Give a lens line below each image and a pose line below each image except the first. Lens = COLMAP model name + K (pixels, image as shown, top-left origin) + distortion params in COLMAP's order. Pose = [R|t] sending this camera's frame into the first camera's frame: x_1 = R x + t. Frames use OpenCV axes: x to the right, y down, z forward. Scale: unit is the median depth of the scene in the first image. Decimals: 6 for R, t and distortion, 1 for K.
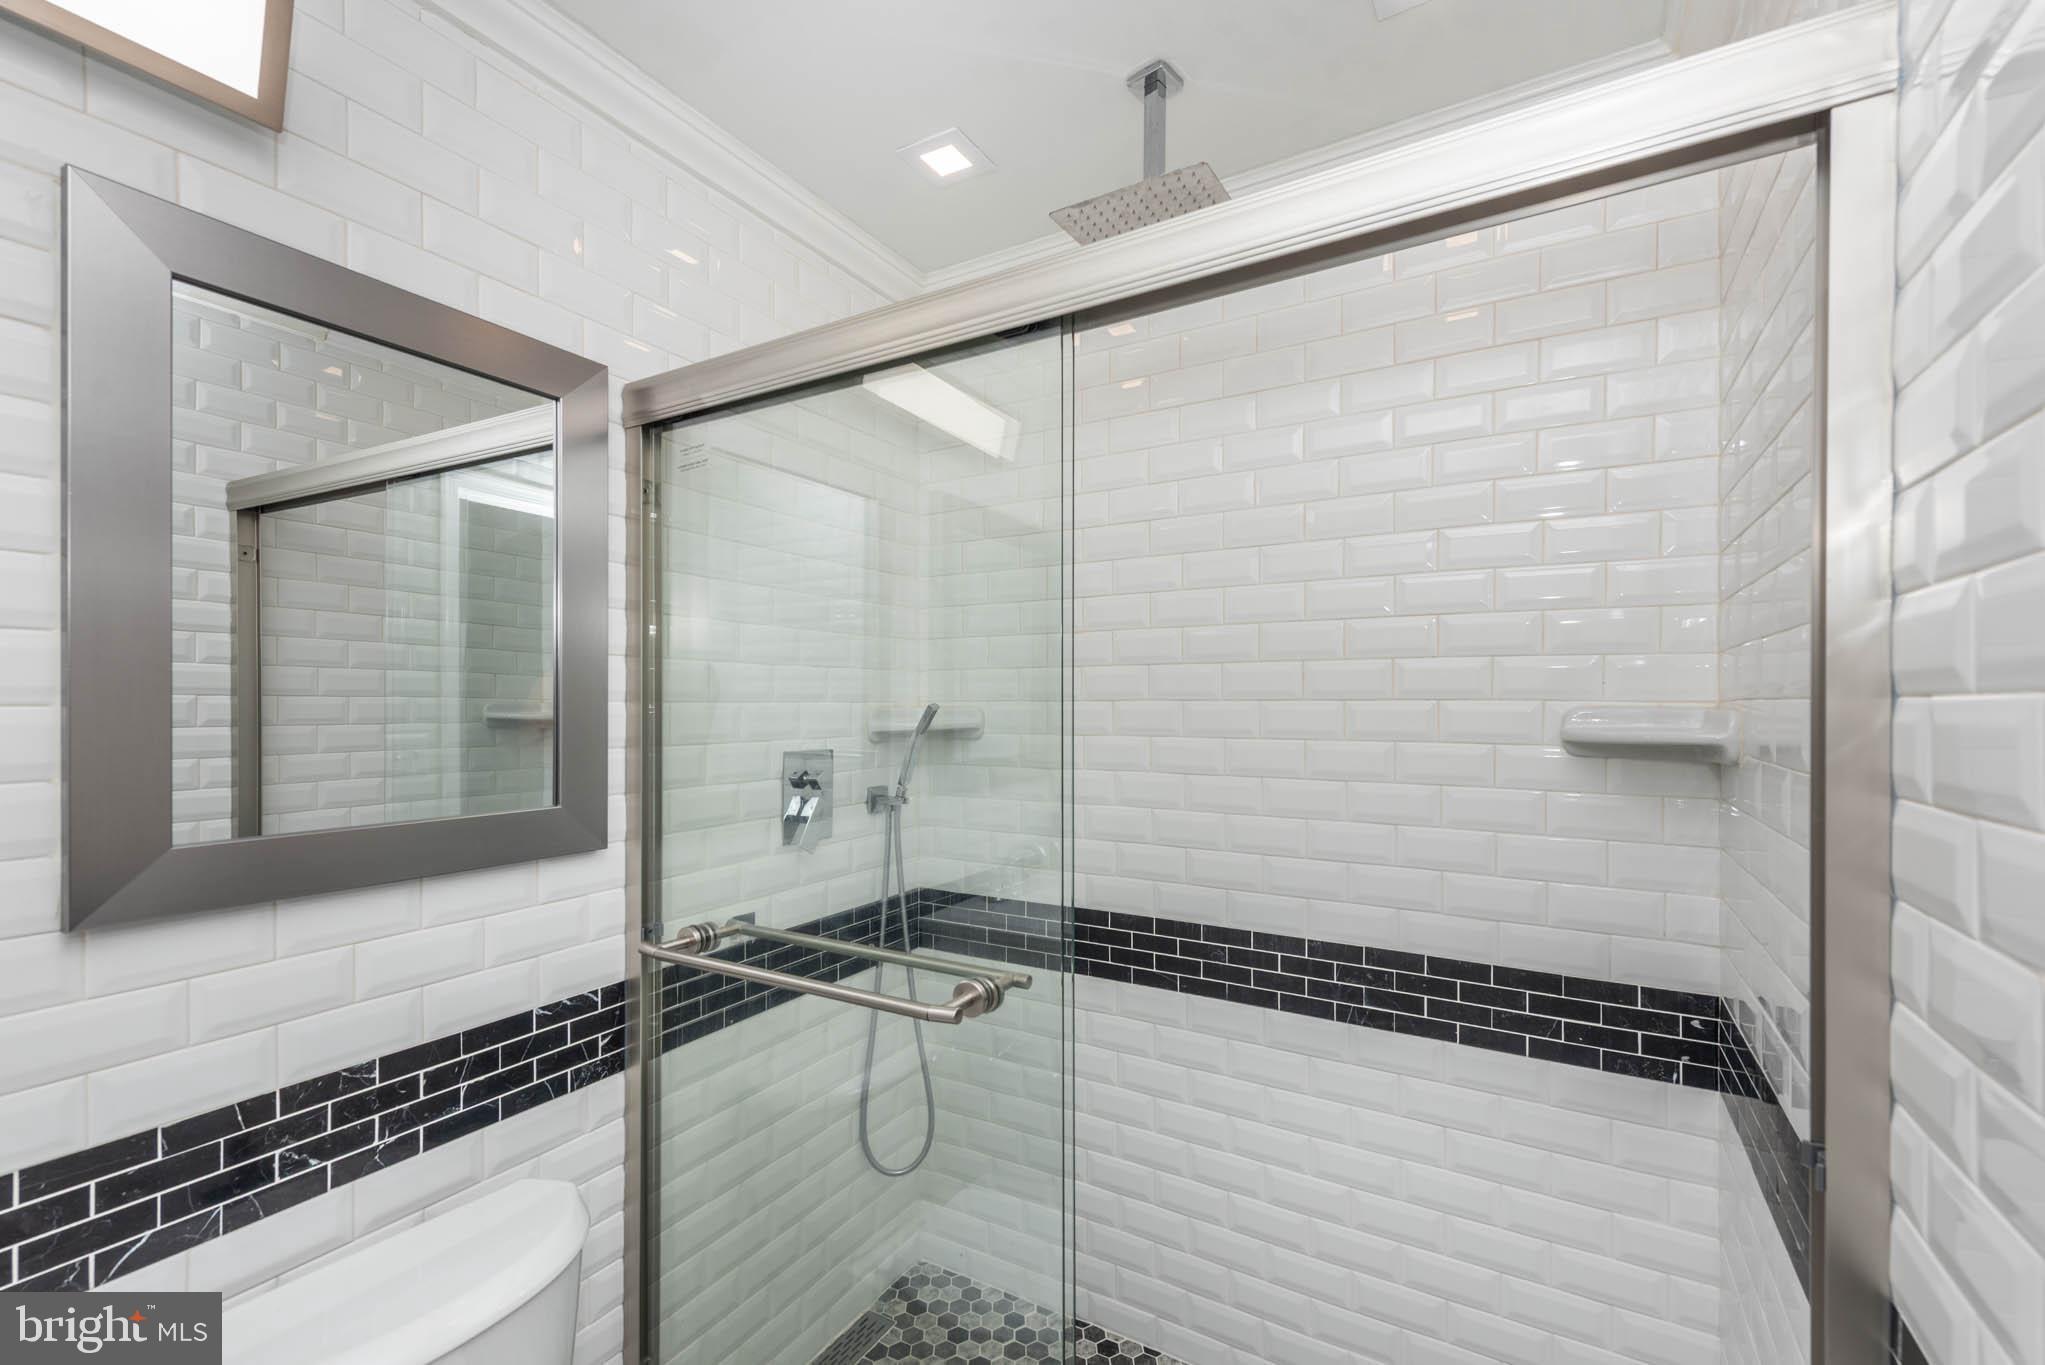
lens RADIAL K [[862.8, 0, 1022.5], [0, 862.8, 682.5], [0, 0, 1]] dist [0.022847, -0.009085]
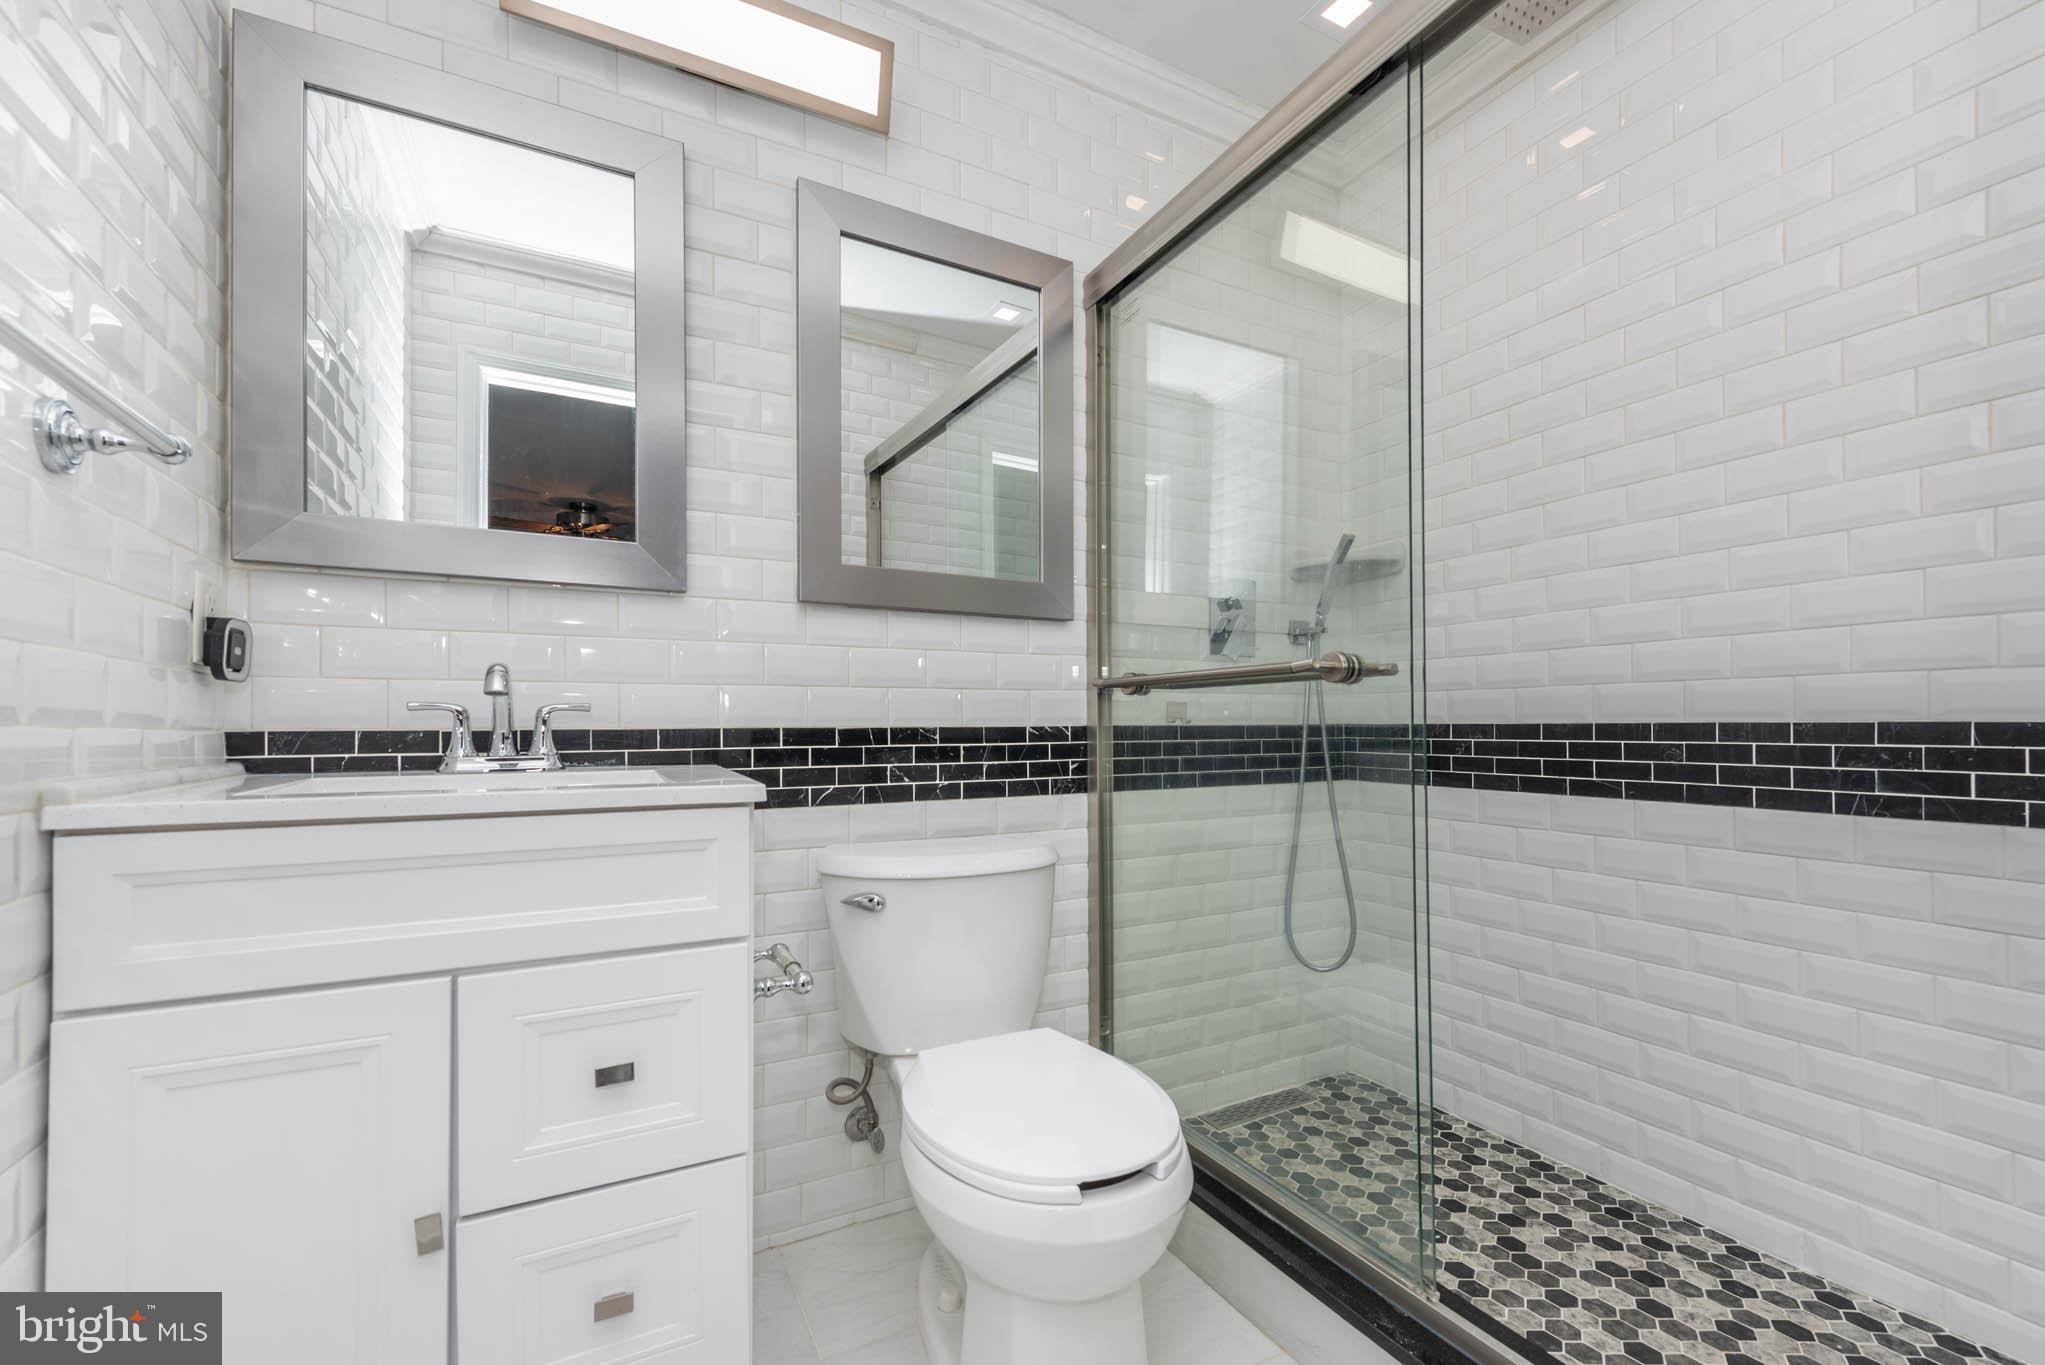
lens RADIAL K [[849.6, 0, 1020.0], [0, 849.6, 706.6], [0, 0, 1]] dist [0.021377, -0.007881]
pose [[0.848002, -0.006964, -0.529947, 0.144218], [0.003976, 0.999969, -0.006778, 0.317337], [0.529978, 0.003641, 0.848004, -0.158588]]
